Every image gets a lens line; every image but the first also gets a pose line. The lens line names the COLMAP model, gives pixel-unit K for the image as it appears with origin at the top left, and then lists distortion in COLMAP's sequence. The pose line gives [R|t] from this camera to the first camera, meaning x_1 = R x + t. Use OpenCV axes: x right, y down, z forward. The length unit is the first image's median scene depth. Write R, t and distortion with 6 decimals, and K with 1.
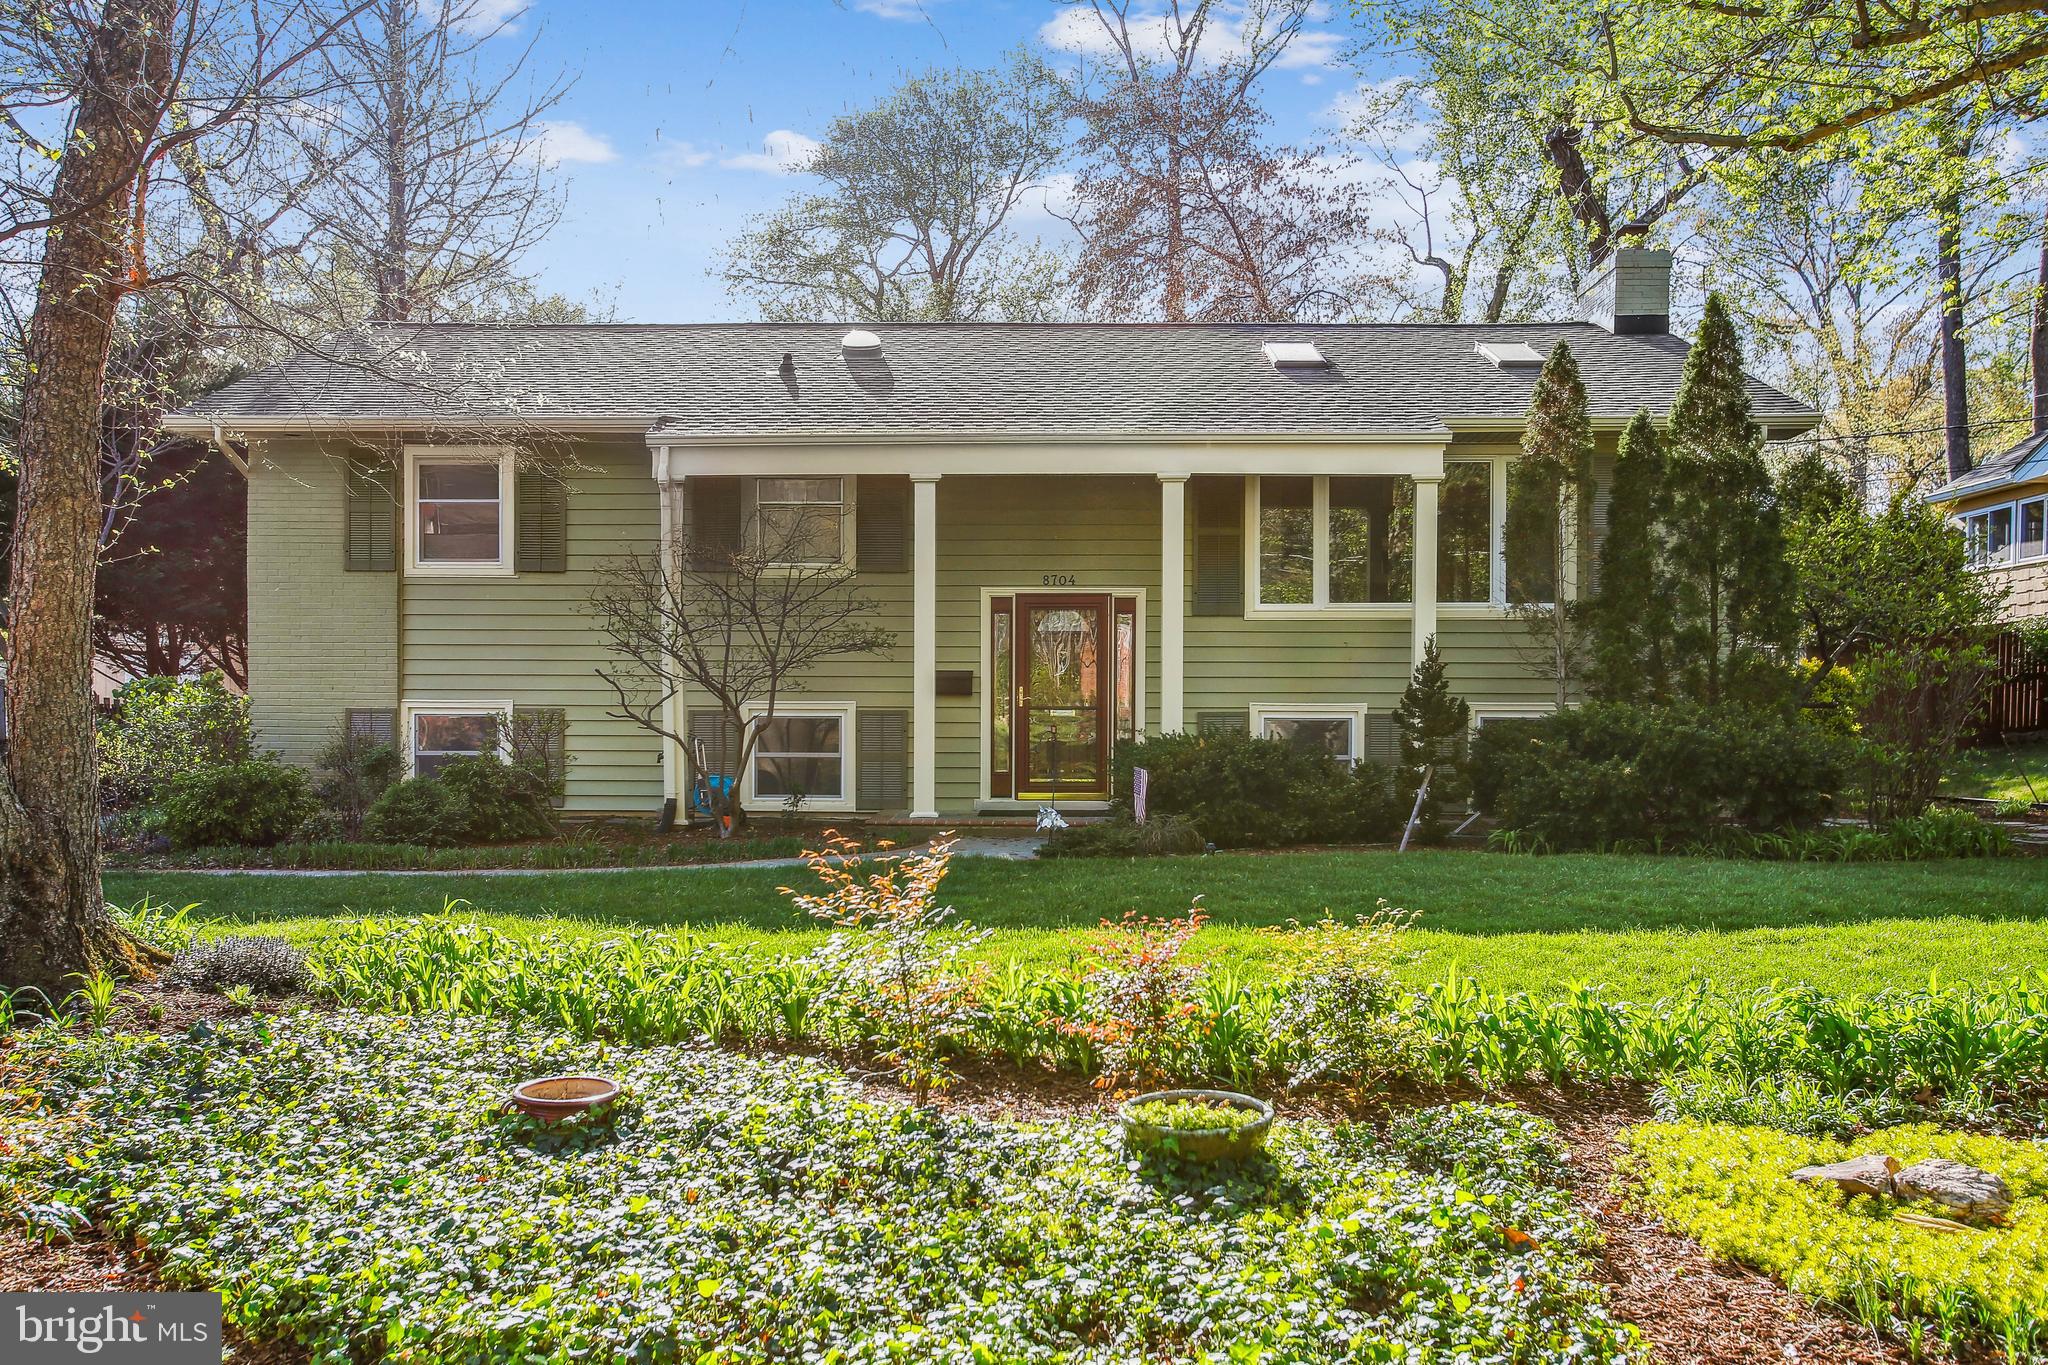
lens RADIAL K [[1833.8, 0, 1024.0], [0, 1833.8, 682.5], [0, 0, 1]] dist [0.008869, 0.001840]
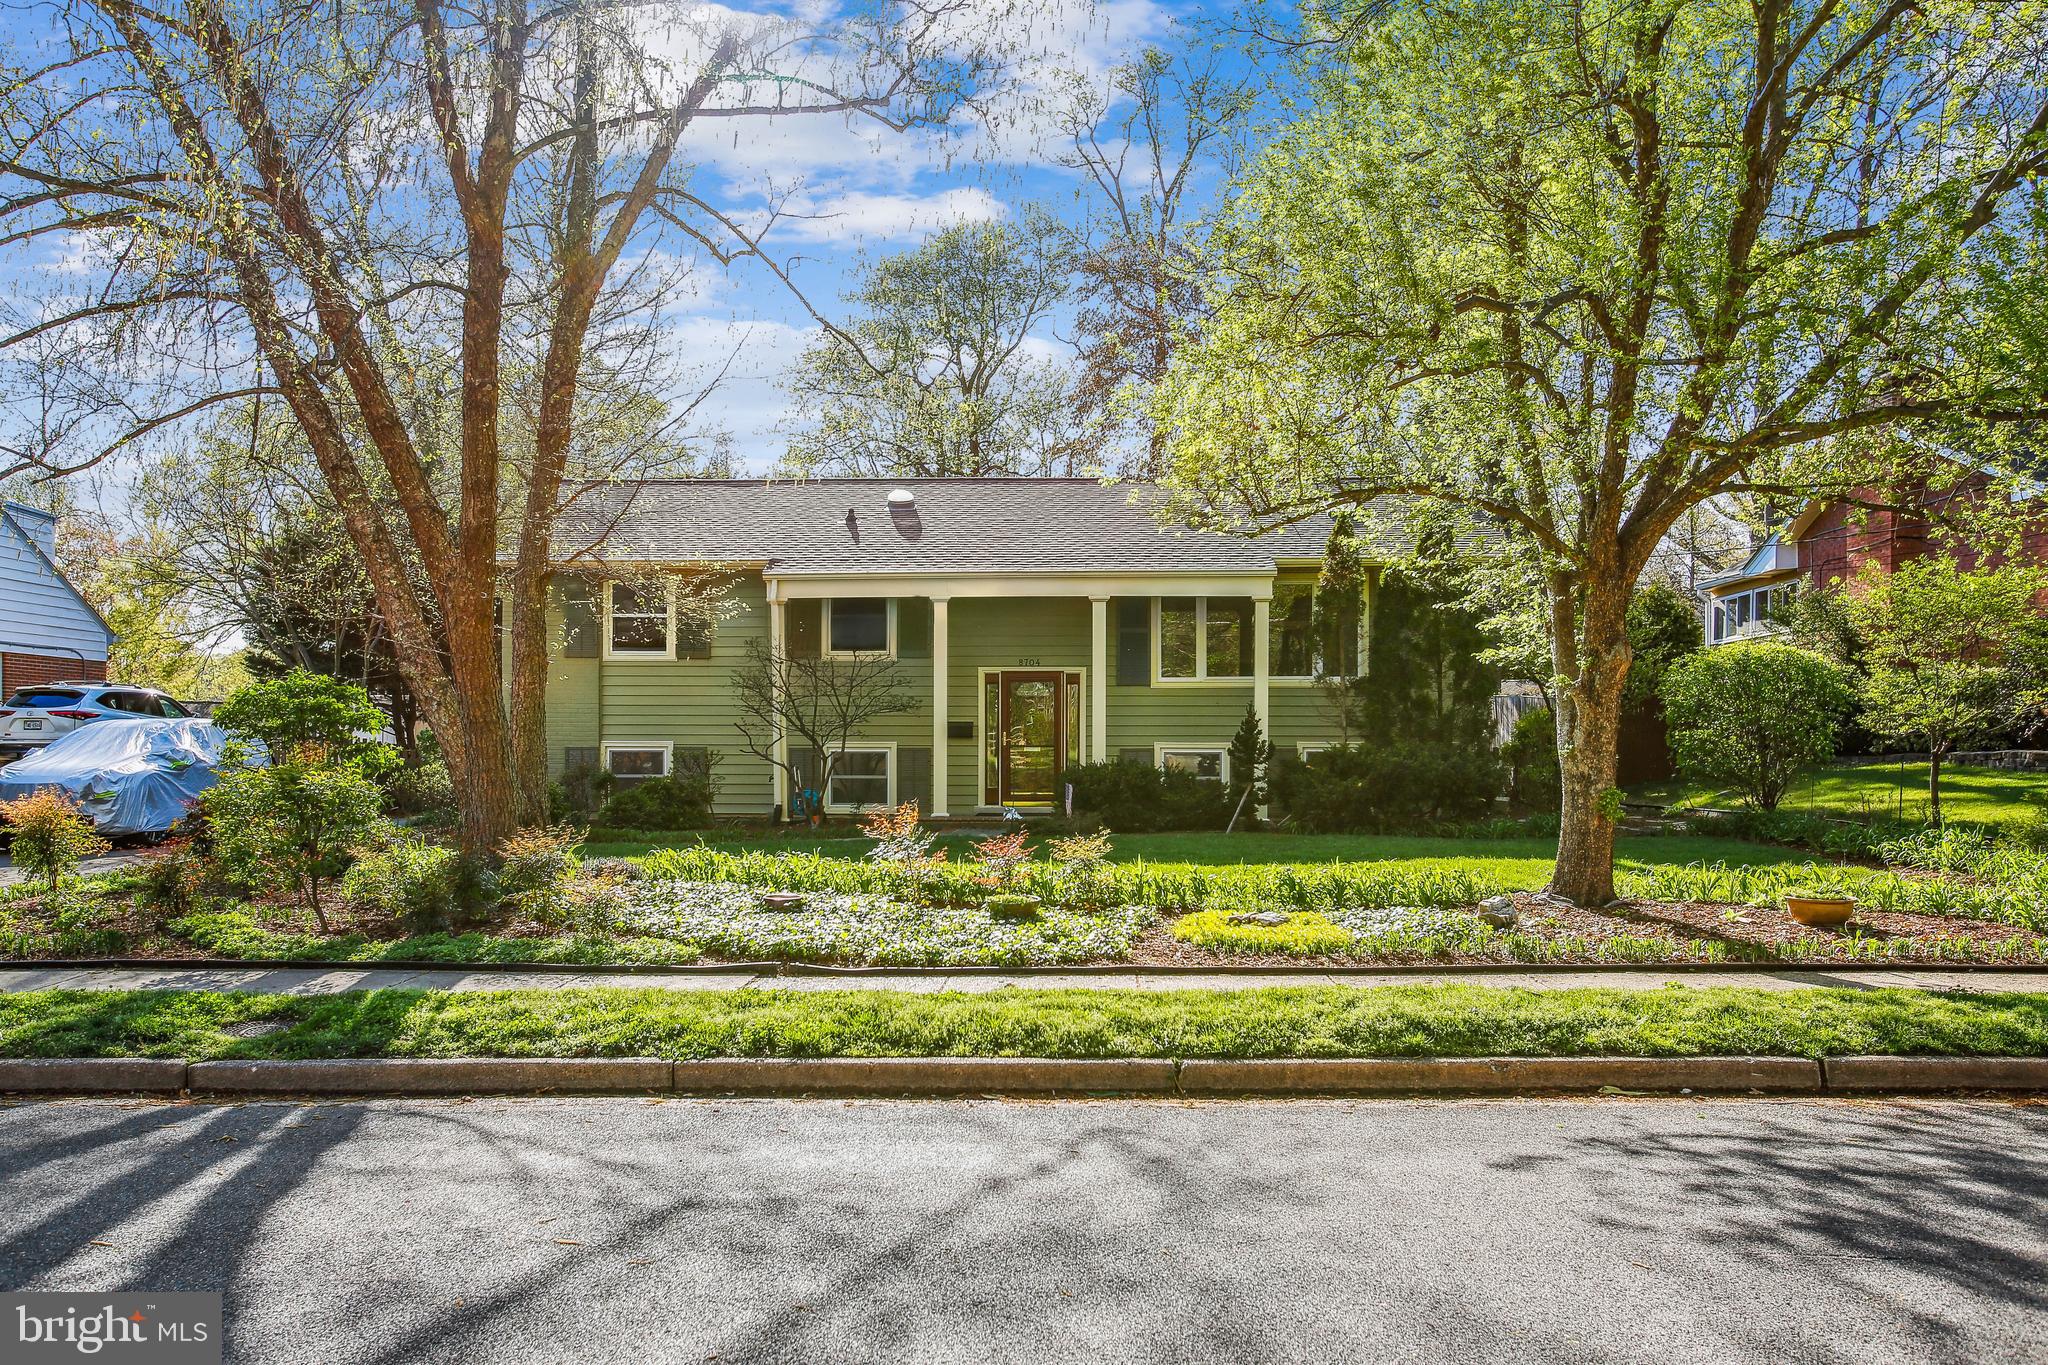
lens RADIAL K [[1709.5, 0, 1027.4], [0, 1709.5, 730.7], [0, 0, 1]] dist [-0.004366, -0.000706]
pose [[0.999802, -0.001519, -0.019854, 0.046029], [0.001719, 0.999948, 0.010069, -0.013282], [0.019838, -0.010101, 0.999752, -0.429562]]
